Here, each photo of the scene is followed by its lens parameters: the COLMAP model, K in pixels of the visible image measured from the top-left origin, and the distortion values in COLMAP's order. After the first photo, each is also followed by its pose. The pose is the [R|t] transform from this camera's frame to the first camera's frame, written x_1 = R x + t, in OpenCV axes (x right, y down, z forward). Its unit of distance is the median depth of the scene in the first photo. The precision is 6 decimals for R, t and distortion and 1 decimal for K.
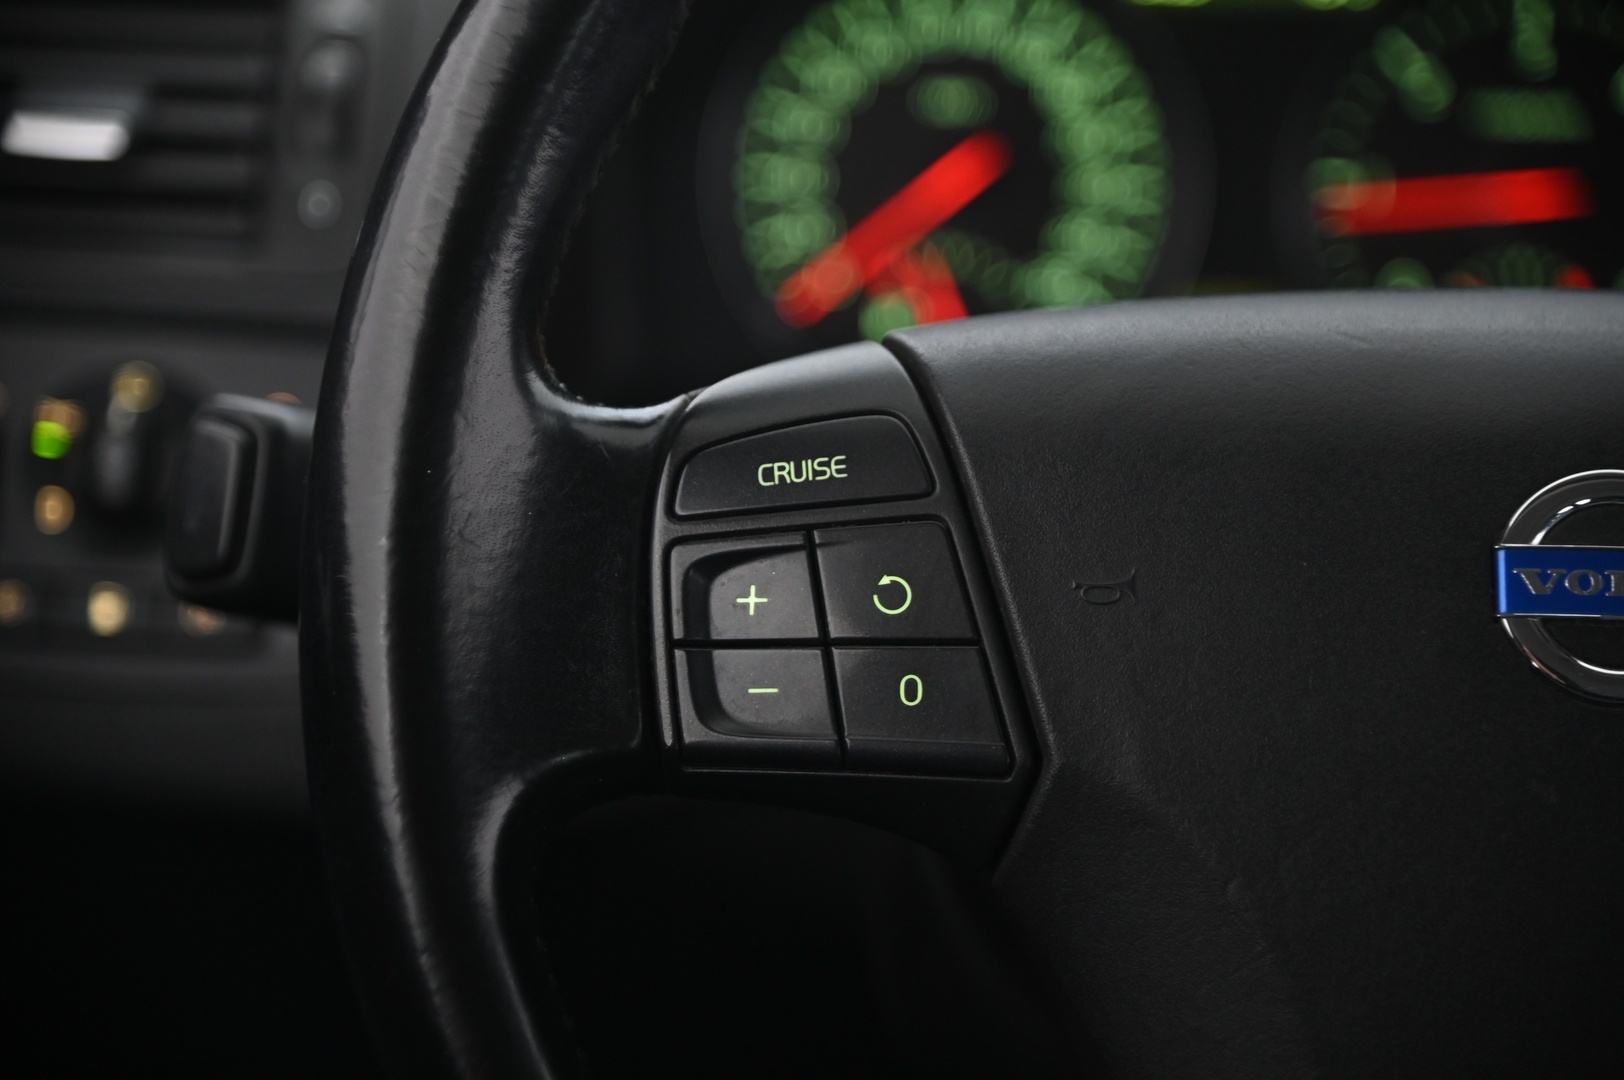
lens RADIAL K [[4134.9, 0, 809.1], [0, 4134.9, 537.7], [0, 0, 1]] dist [0.524991, 0.000000]
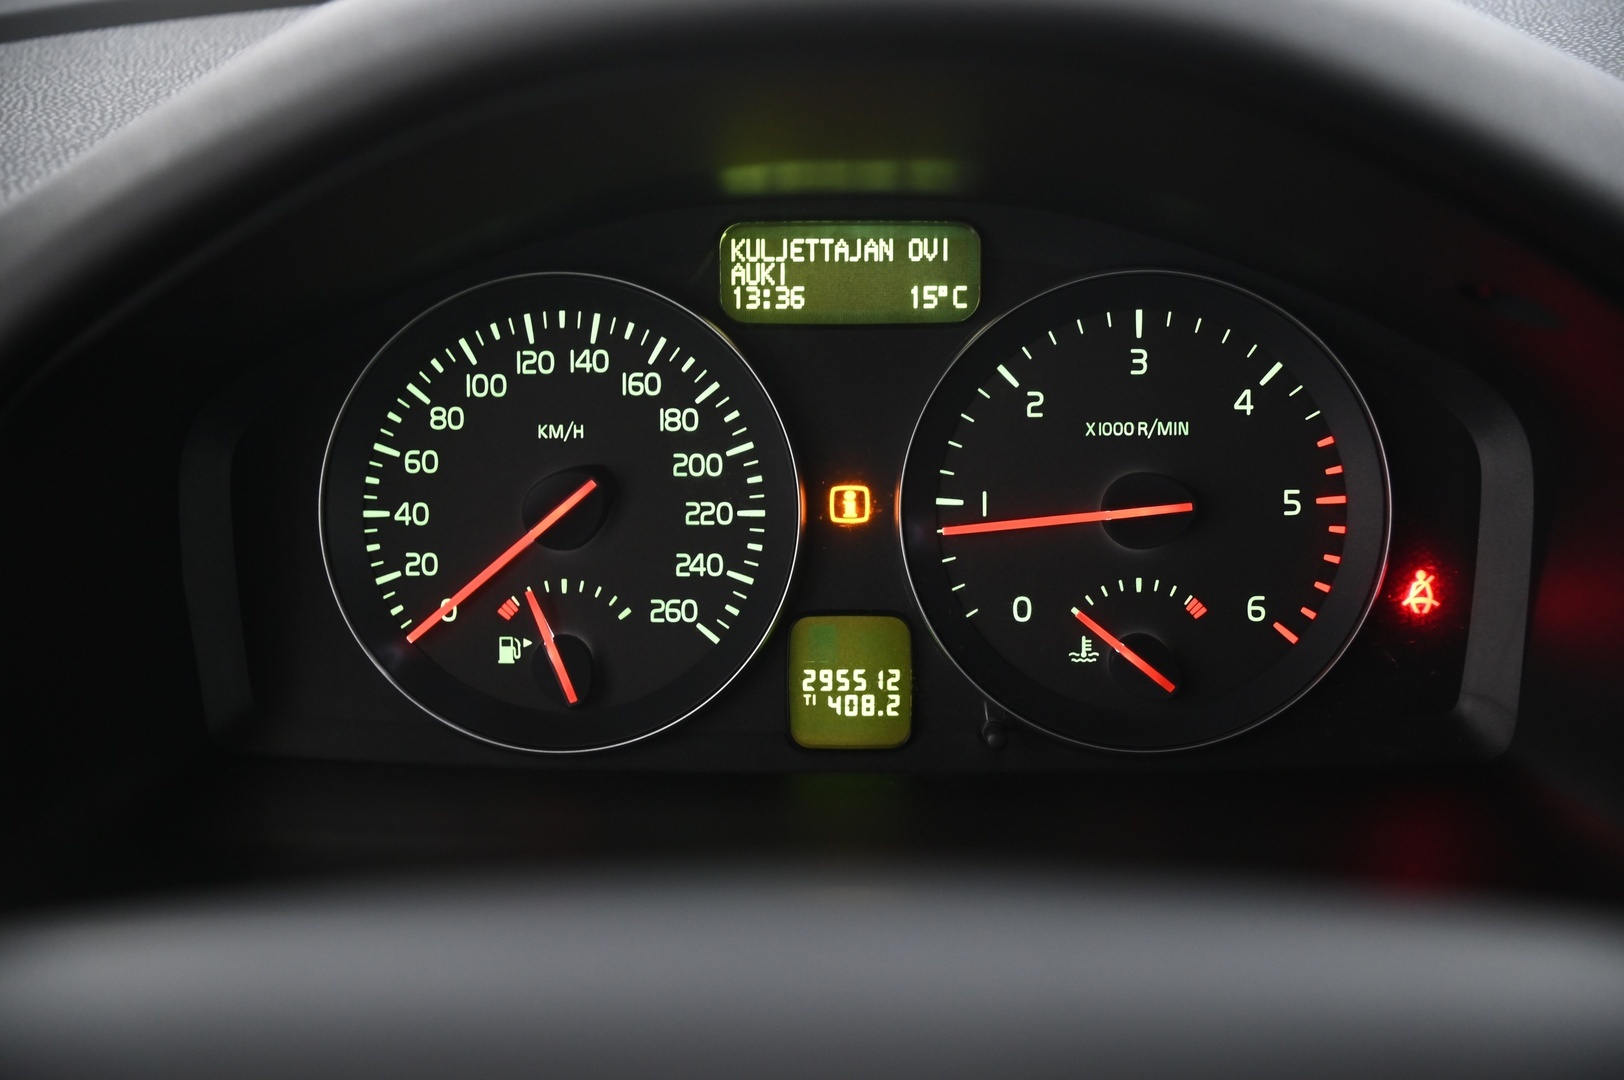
lens RADIAL K [[2562.2, 0, 817.3], [0, 2562.2, 541.4], [0, 0, 1]] dist [0.128211, 0.000000]
pose [[0.995063, -0.029332, -0.094809, 0.152062], [0.030119, 0.999523, 0.006874, -0.081711], [0.094562, -0.009696, 0.995472, 0.395229]]
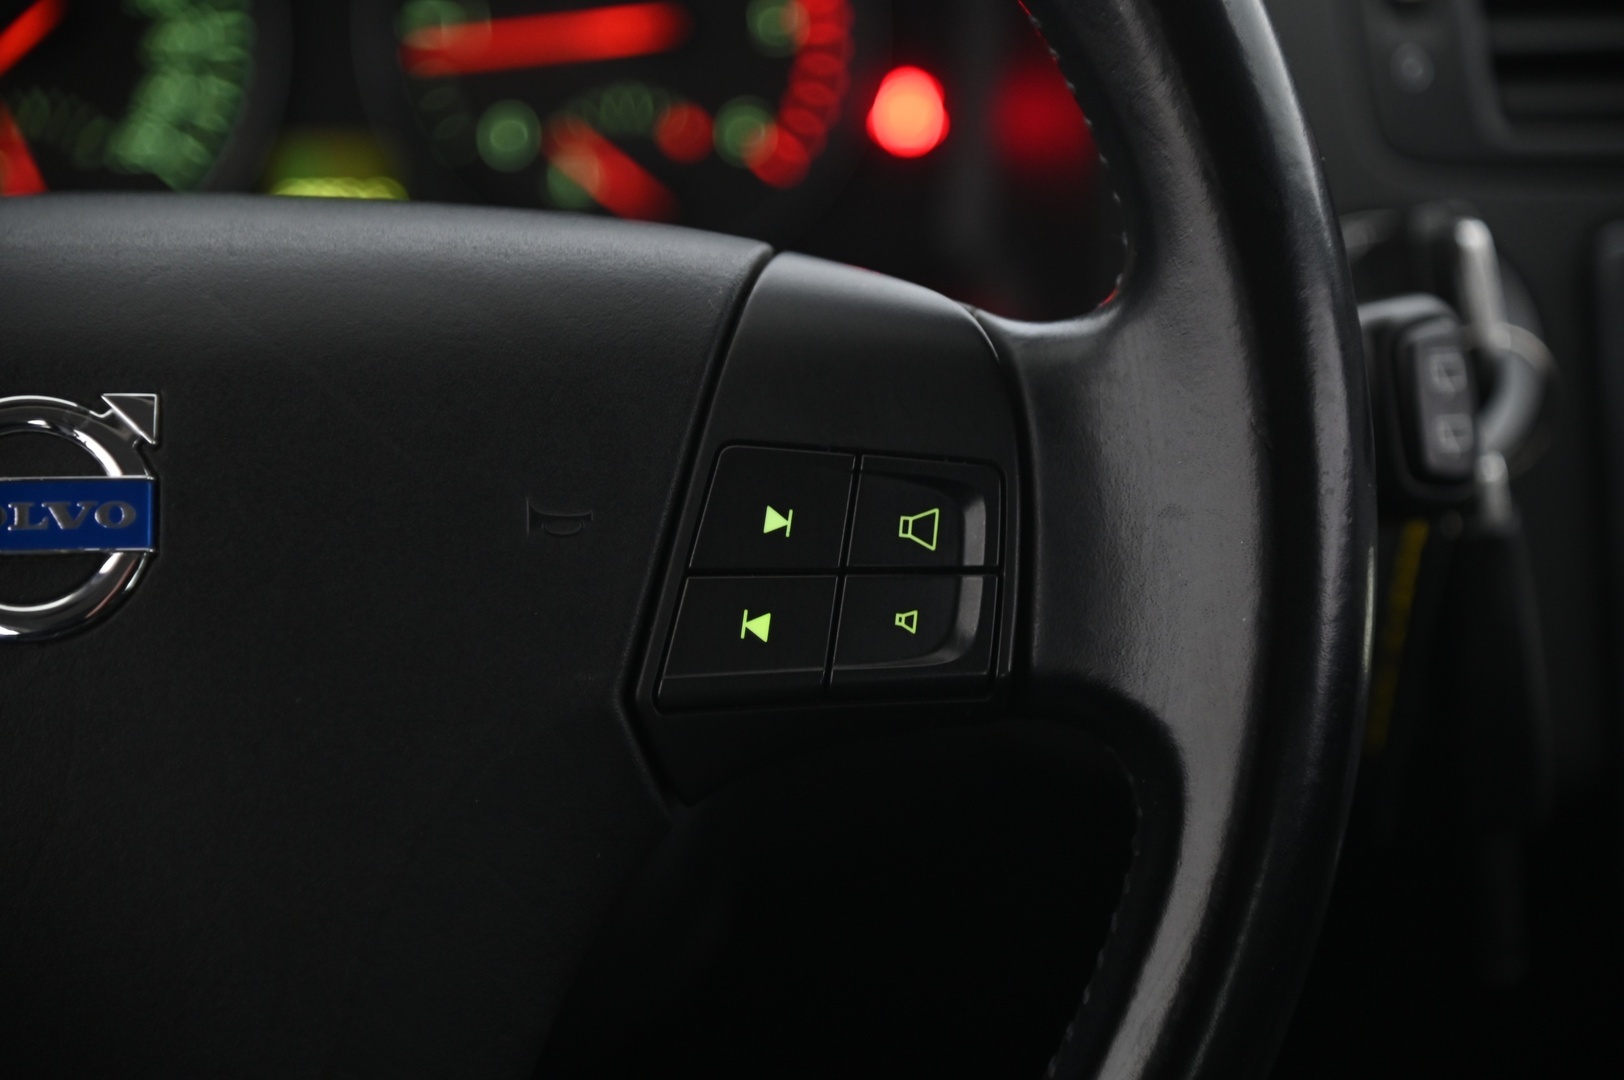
lens RADIAL K [[4134.9, 0, 814.2], [0, 4134.9, 538.8], [0, 0, 1]] dist [0.524991, 0.000000]
pose [[0.996673, -0.042939, -0.069275, 0.277781], [0.047263, 0.996954, 0.062034, -0.022300], [0.066401, -0.065101, 0.995667, 0.034266]]
